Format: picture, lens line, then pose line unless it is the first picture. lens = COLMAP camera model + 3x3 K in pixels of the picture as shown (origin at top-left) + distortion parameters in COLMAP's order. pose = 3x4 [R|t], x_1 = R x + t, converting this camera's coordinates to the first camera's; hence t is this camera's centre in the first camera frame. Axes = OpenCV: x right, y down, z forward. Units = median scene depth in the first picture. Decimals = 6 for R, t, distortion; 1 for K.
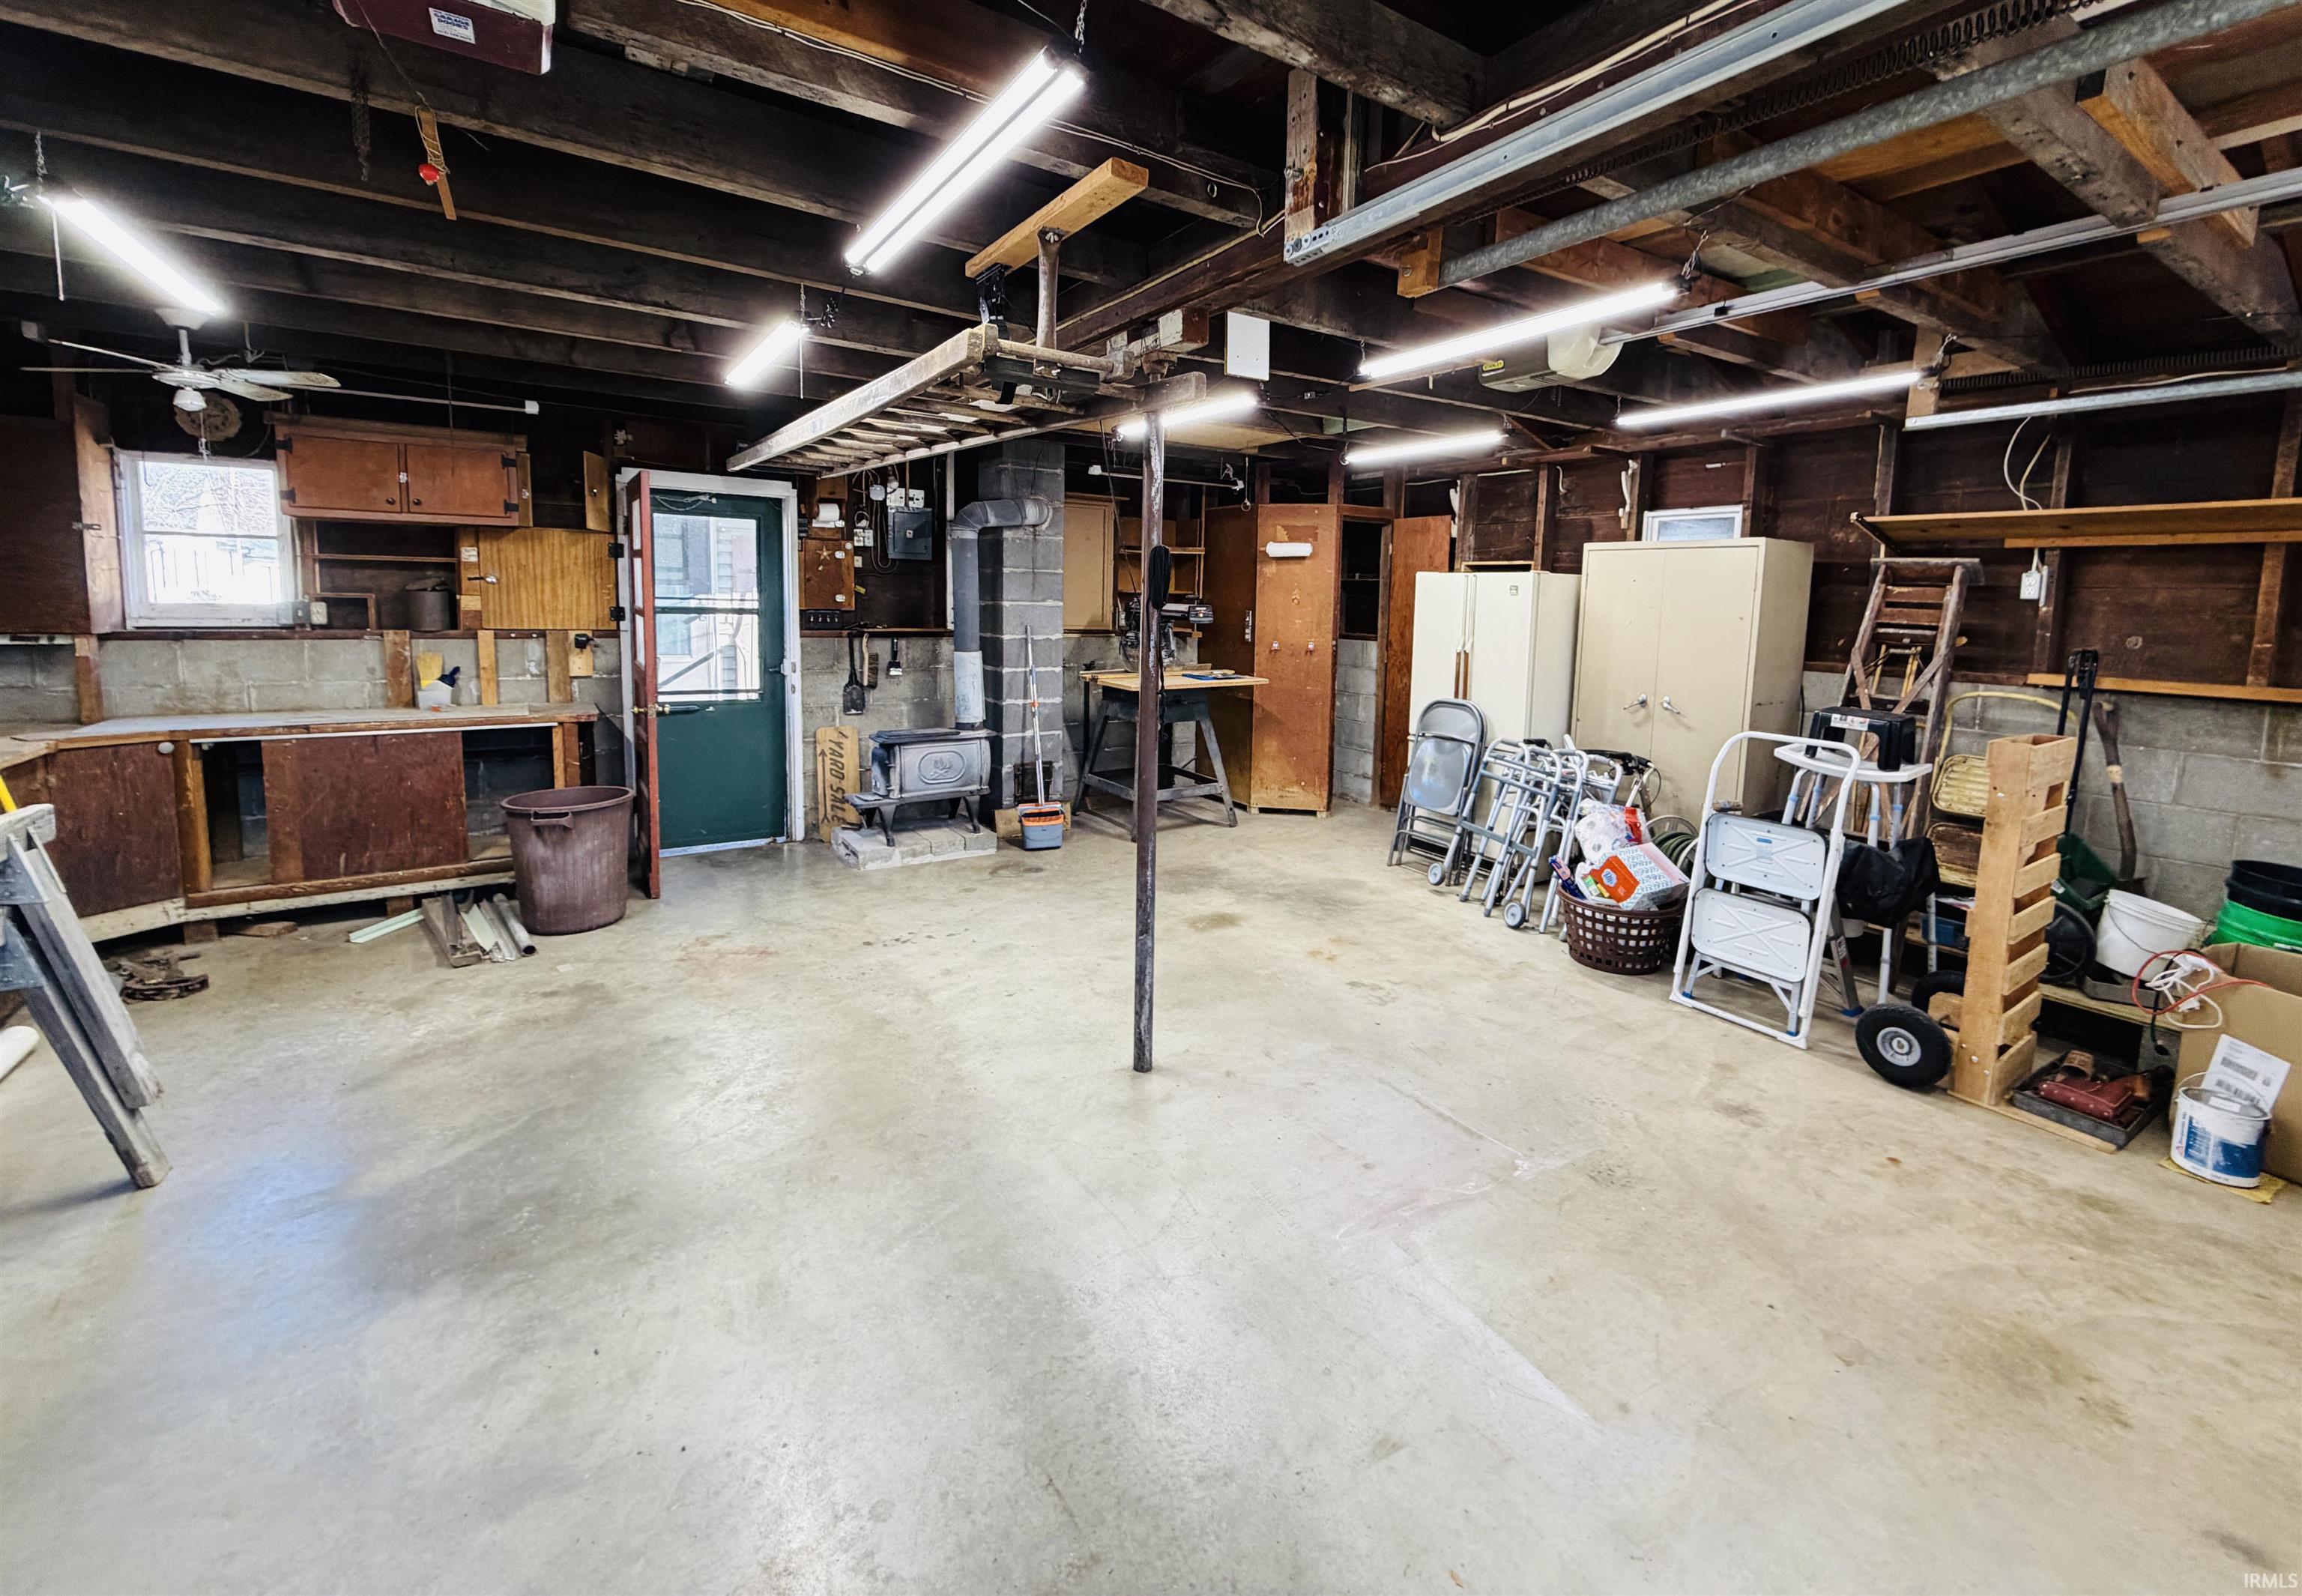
lens RADIAL K [[916.8, 0, 1159.7], [0, 916.8, 672.4], [0, 0, 1]] dist [-0.000204, -0.000009]
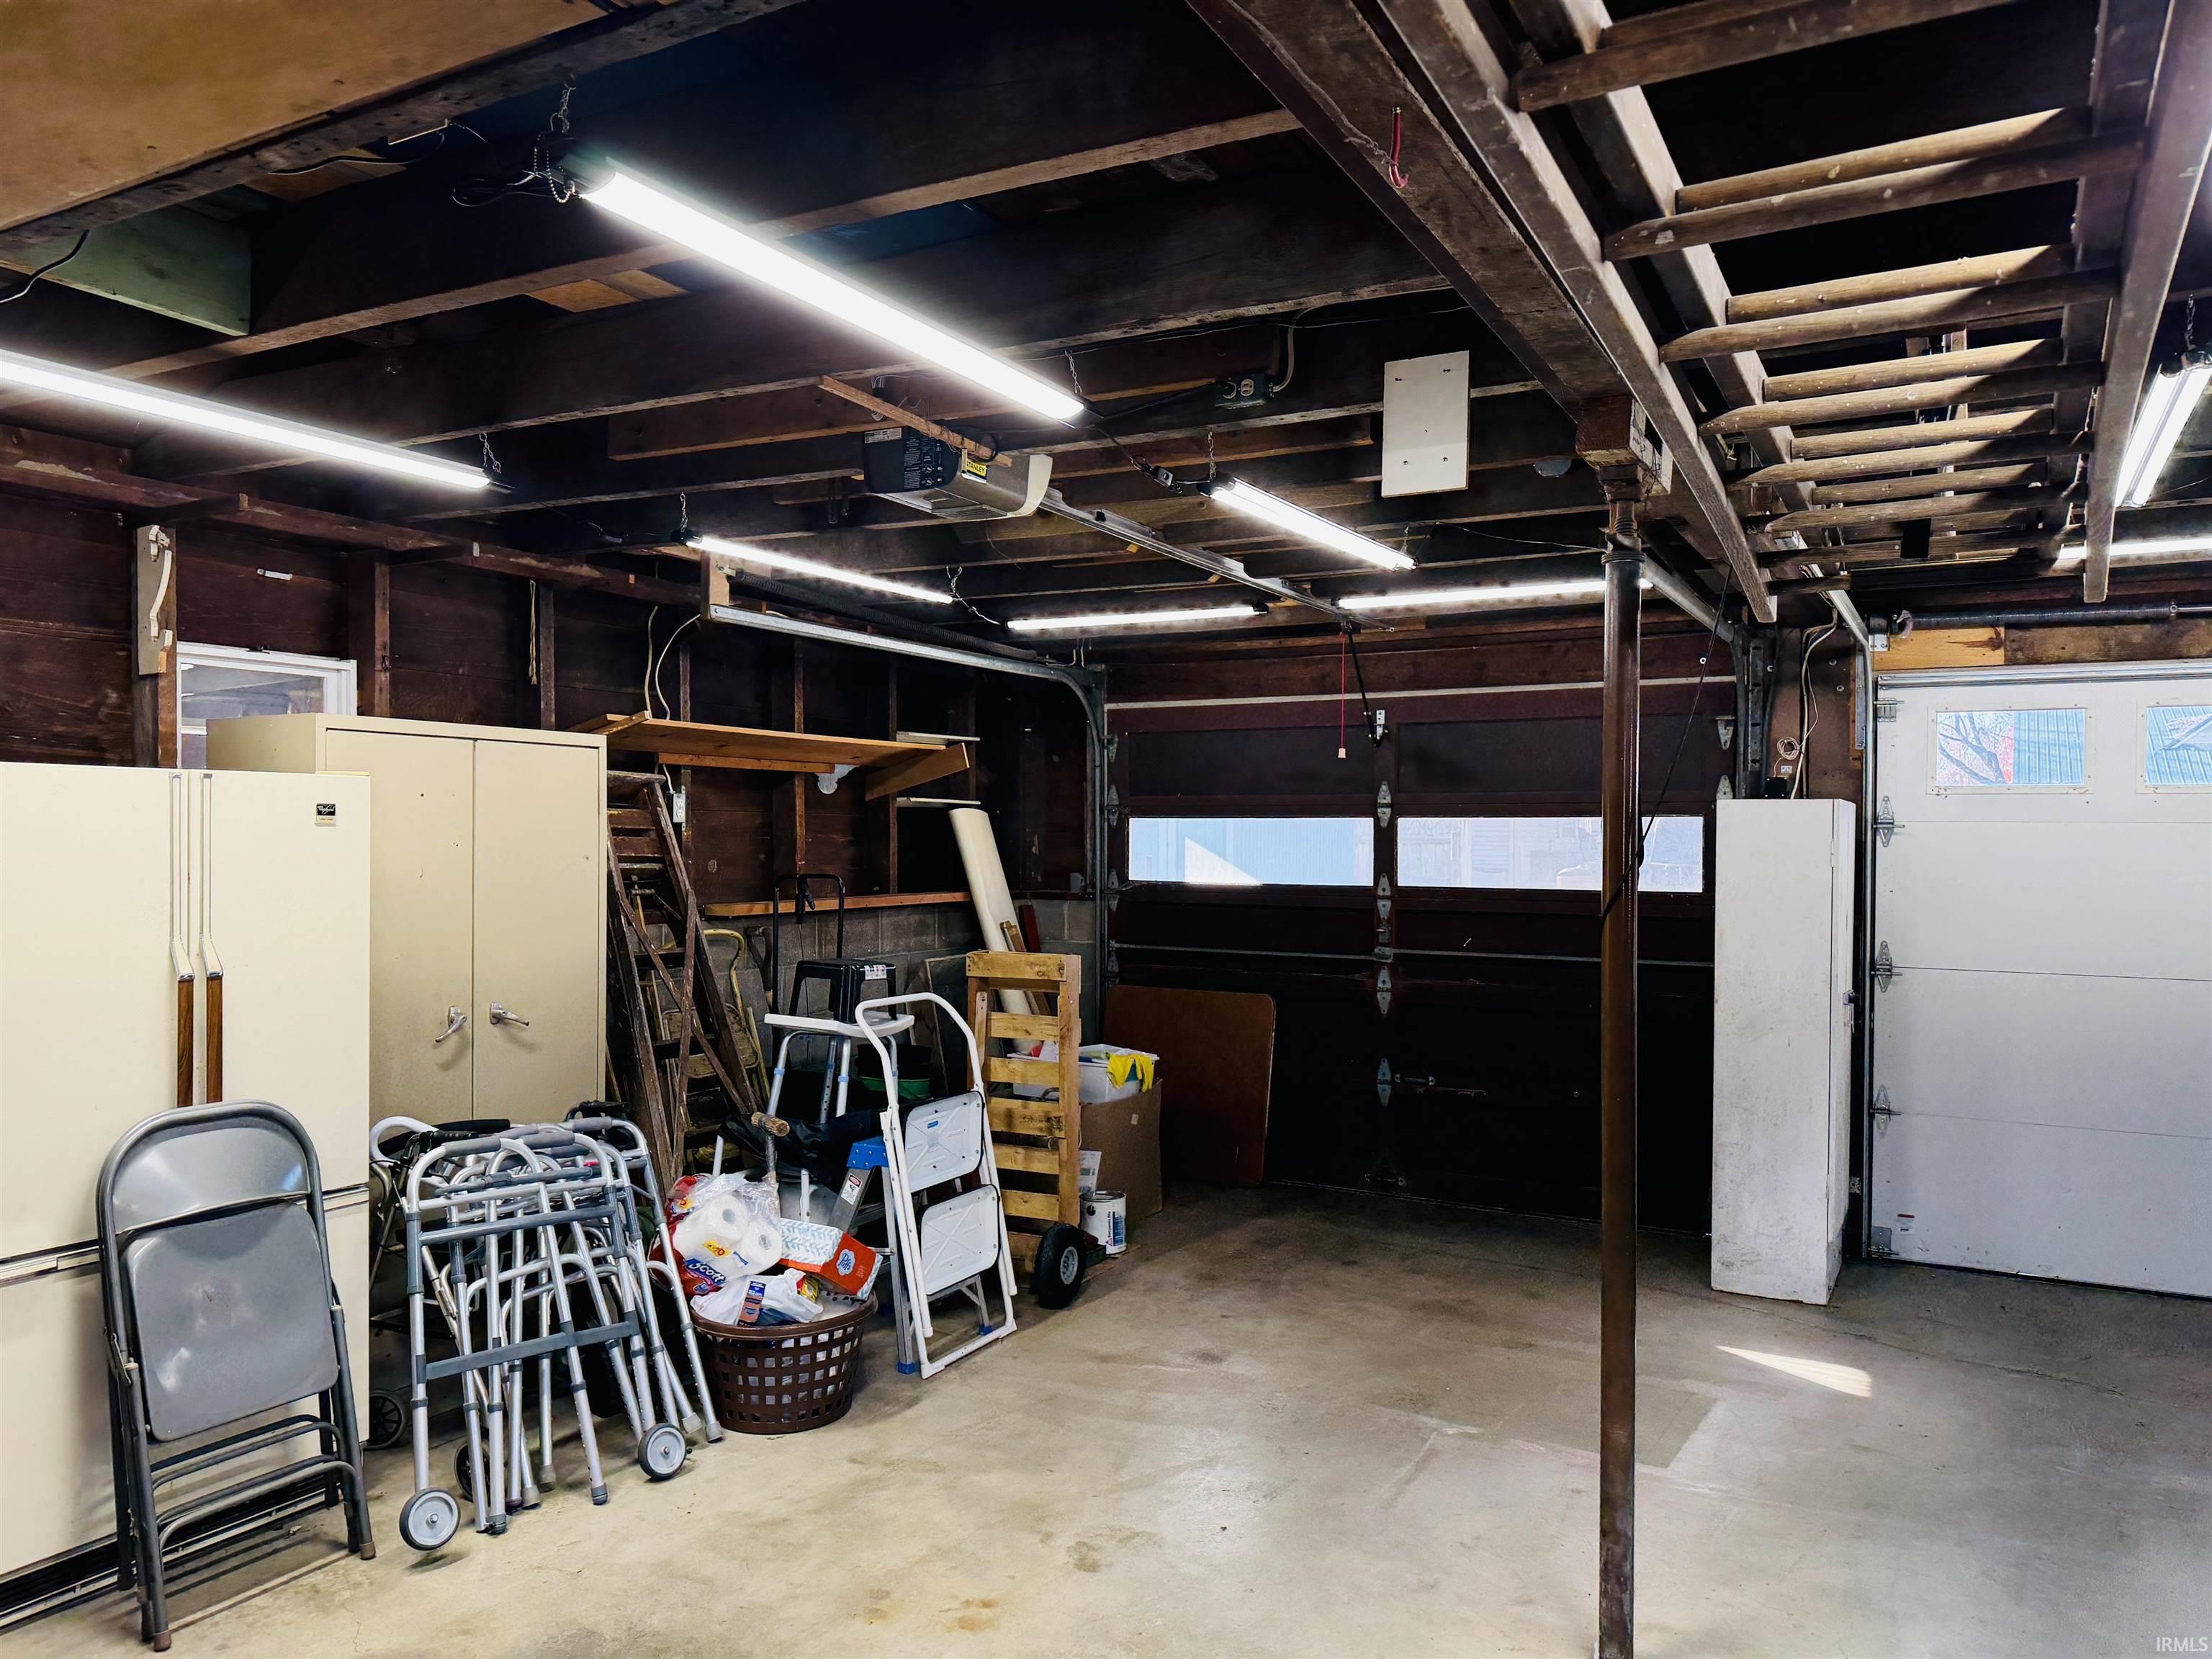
lens RADIAL K [[1577.4, 0, 1106.0], [0, 1577.4, 829.5], [0, 0, 1]] dist [0.001031, -0.000166]
pose [[-0.469553, -0.020758, 0.882660, -0.581621], [0.066280, 0.996074, 0.058685, -0.135422], [-0.880413, 0.086058, -0.466333, 1.362941]]
